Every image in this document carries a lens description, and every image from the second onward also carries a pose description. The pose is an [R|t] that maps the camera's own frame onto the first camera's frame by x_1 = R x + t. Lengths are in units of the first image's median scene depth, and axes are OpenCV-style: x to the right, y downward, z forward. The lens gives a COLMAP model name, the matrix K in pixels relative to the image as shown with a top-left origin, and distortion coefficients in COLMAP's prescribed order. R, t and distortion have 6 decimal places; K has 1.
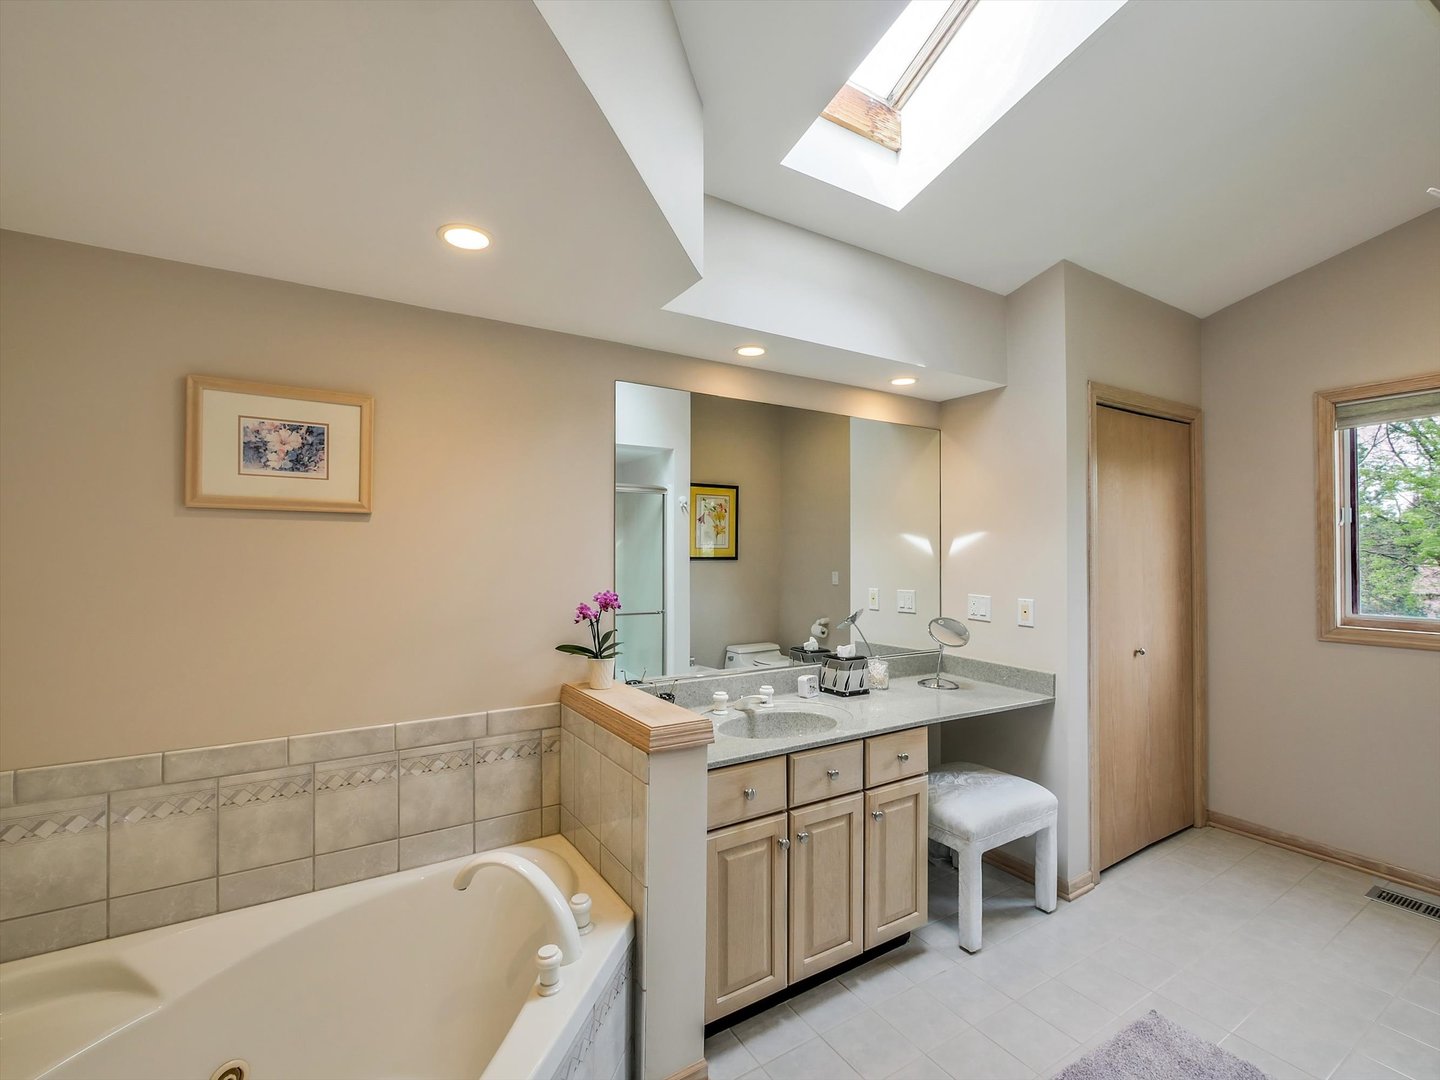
lens RADIAL K [[649.6, 0, 720.0], [0, 649.6, 540.0], [0, 0, 1]] dist [0.000533, 0.000296]
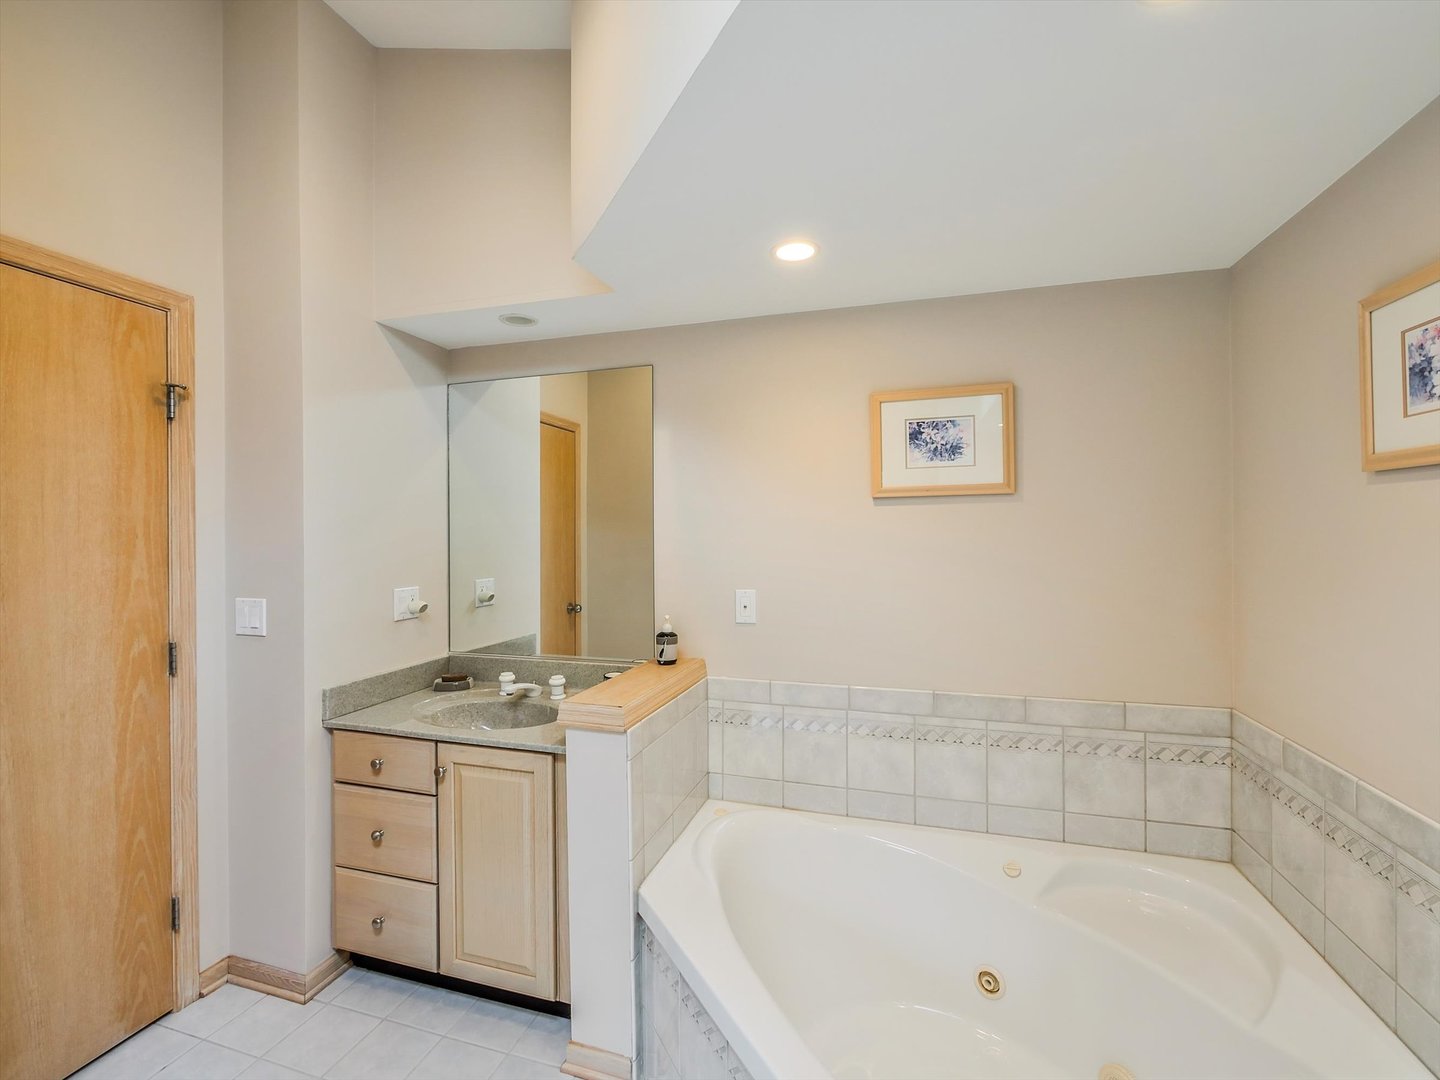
lens RADIAL K [[633.5, 0, 723.8], [0, 633.5, 545.9], [0, 0, 1]] dist [-0.000116, 0.000050]
pose [[0.658147, 0.006995, -0.752857, -0.250849], [0.020014, 0.999441, 0.026782, 0.015685], [0.752624, -0.032694, 0.657639, -0.090617]]
